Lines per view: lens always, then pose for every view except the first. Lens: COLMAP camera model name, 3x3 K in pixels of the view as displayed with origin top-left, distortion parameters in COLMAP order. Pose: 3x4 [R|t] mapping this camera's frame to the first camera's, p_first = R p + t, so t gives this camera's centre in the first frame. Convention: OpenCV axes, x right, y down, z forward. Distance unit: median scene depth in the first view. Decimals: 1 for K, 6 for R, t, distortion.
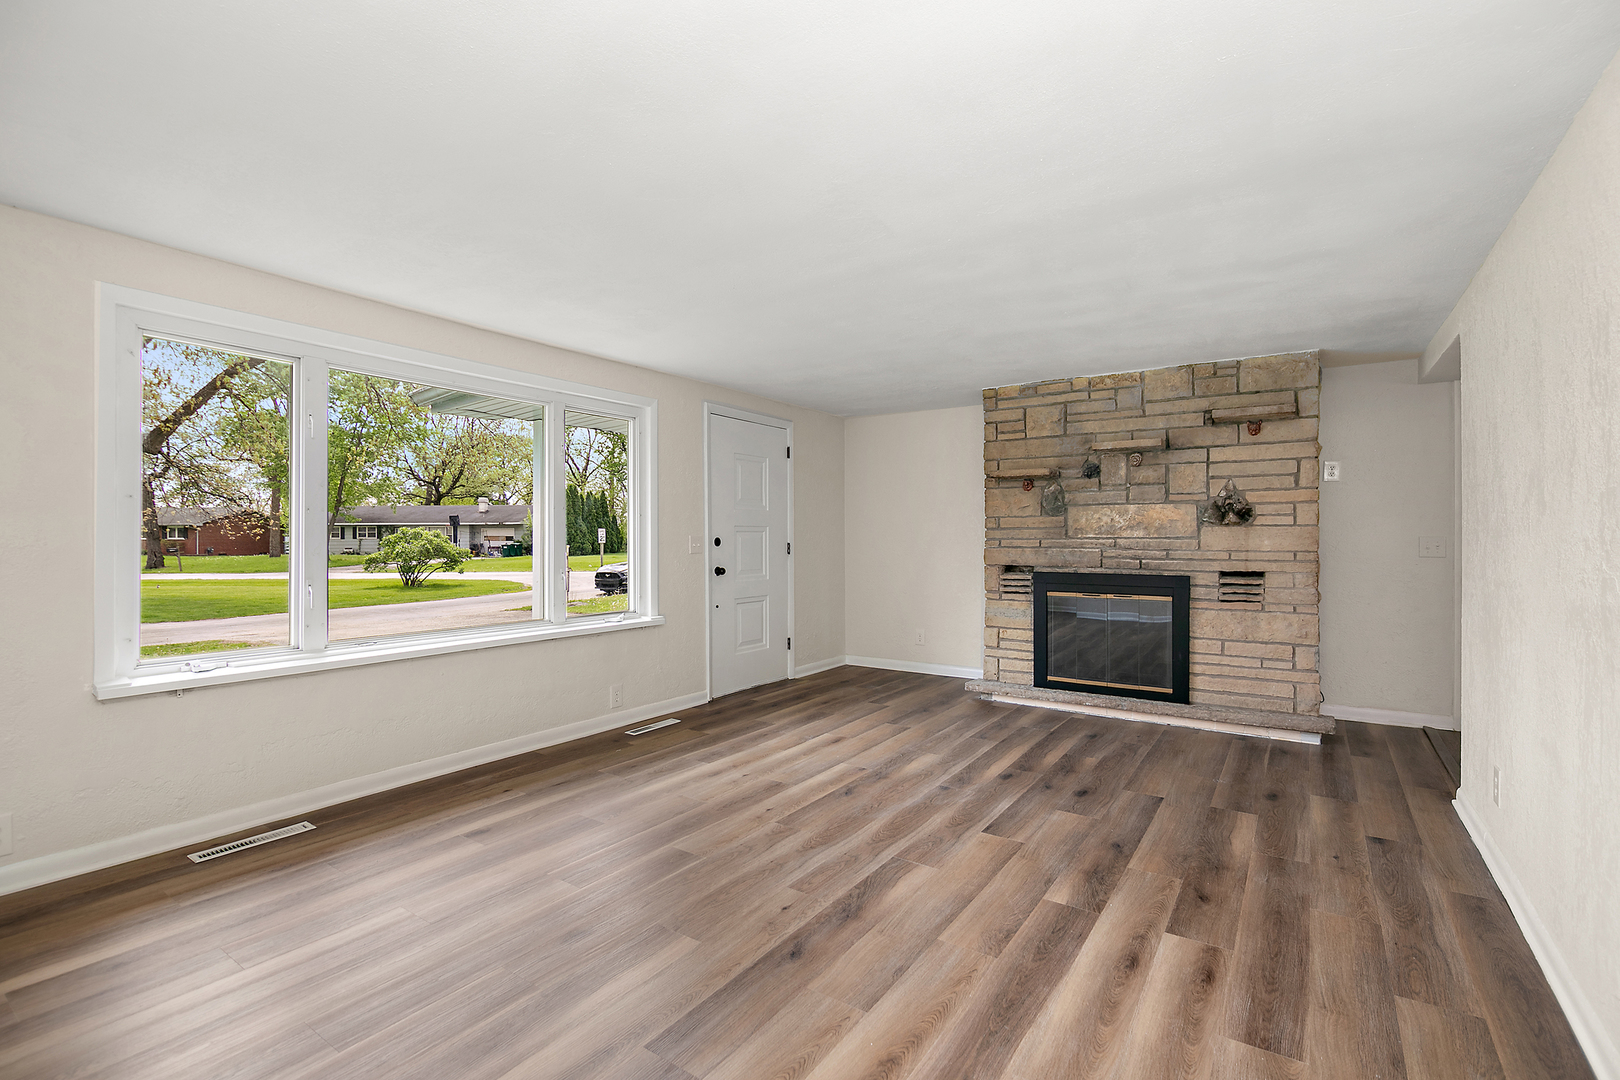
lens RADIAL K [[752.4, 0, 810.0], [0, 752.4, 540.0], [0, 0, 1]] dist [-0.001830, -0.000760]
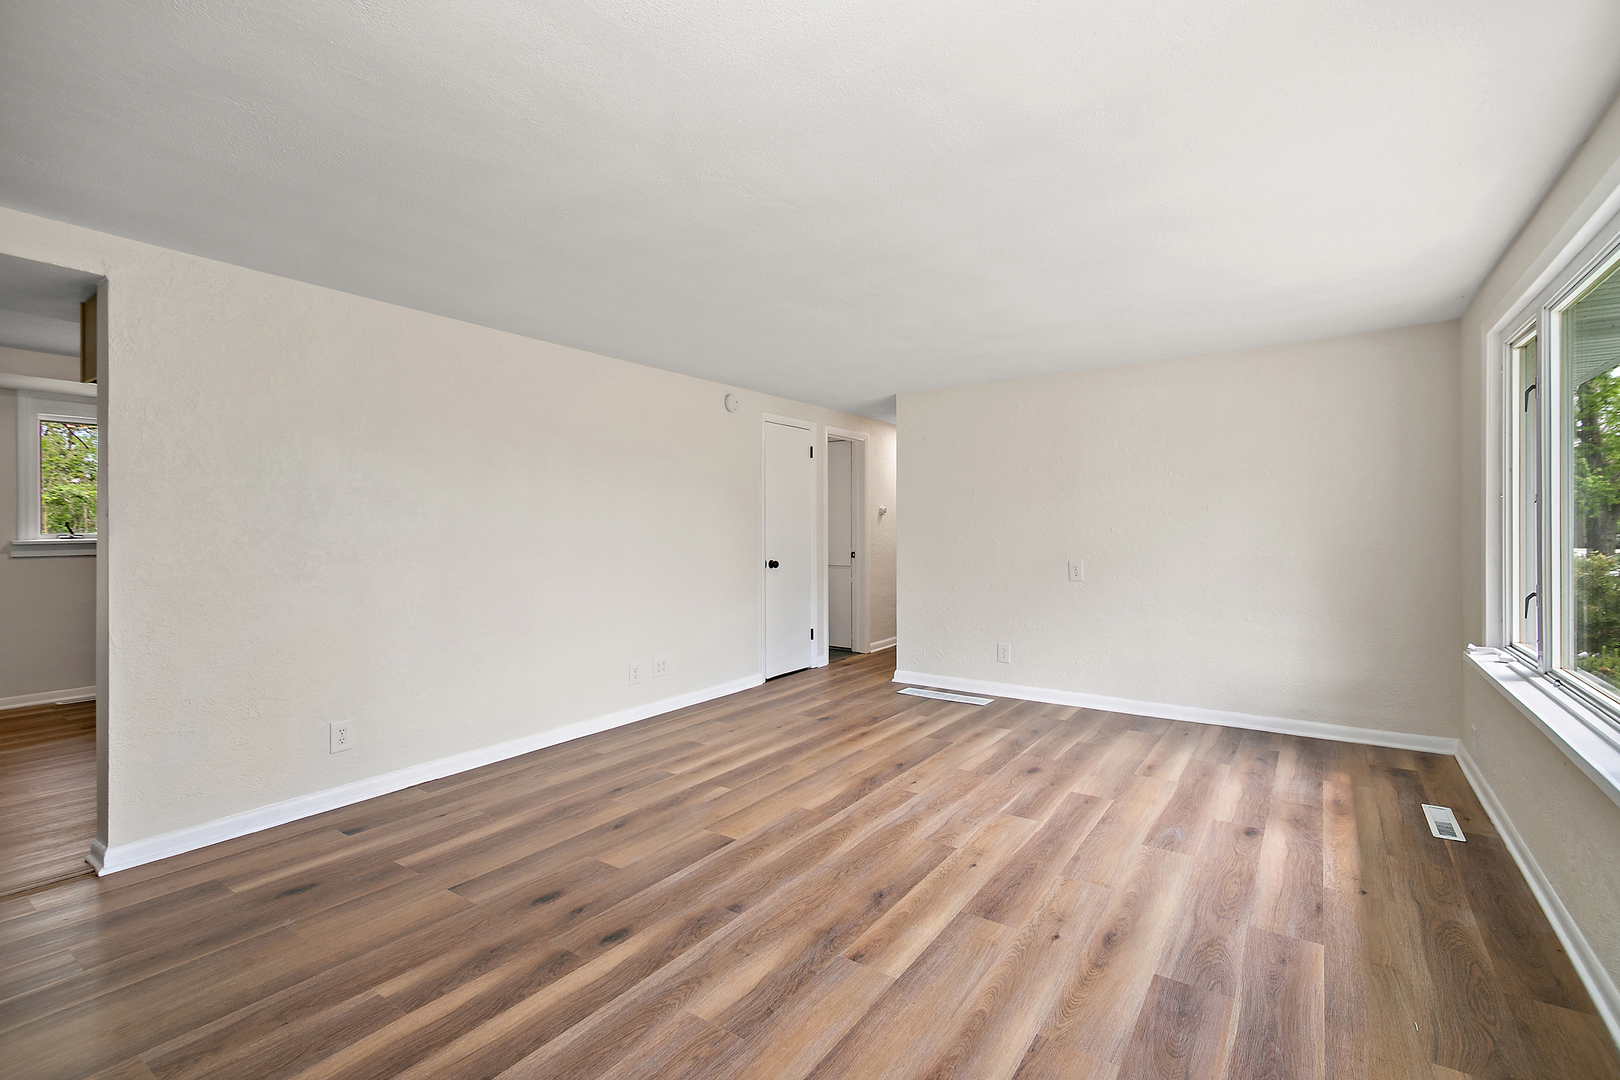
lens RADIAL K [[718.8, 0, 807.6], [0, 718.8, 521.7], [0, 0, 1]] dist [0.025119, -0.000698]
pose [[-0.999870, 0.000590, 0.016114, 0.128901], [0.000601, 1.000000, 0.000683, -0.019146], [-0.016113, 0.000692, -0.999870, 2.035867]]
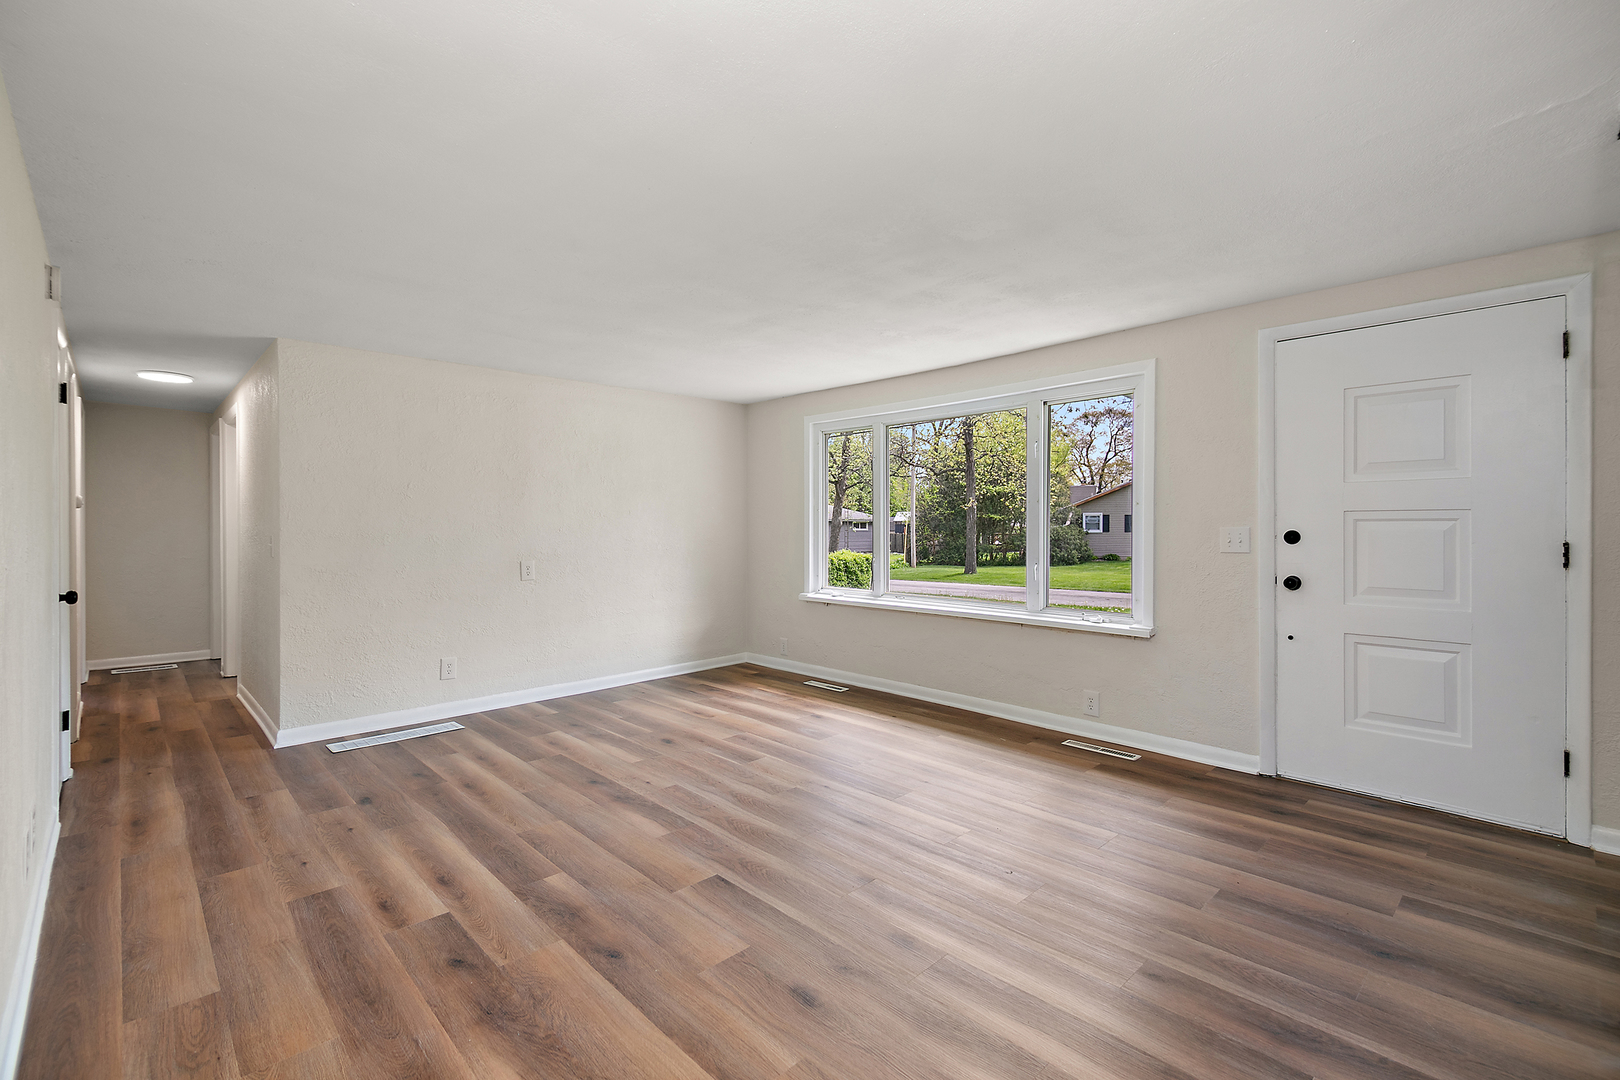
lens RADIAL K [[718.8, 0, 807.6], [0, 718.8, 521.7], [0, 0, 1]] dist [0.025119, -0.000698]
pose [[-0.222504, -0.003256, -0.974926, 1.076562], [-0.002695, 0.999993, -0.002725, -0.015422], [0.974928, 0.002022, -0.222511, 1.363302]]
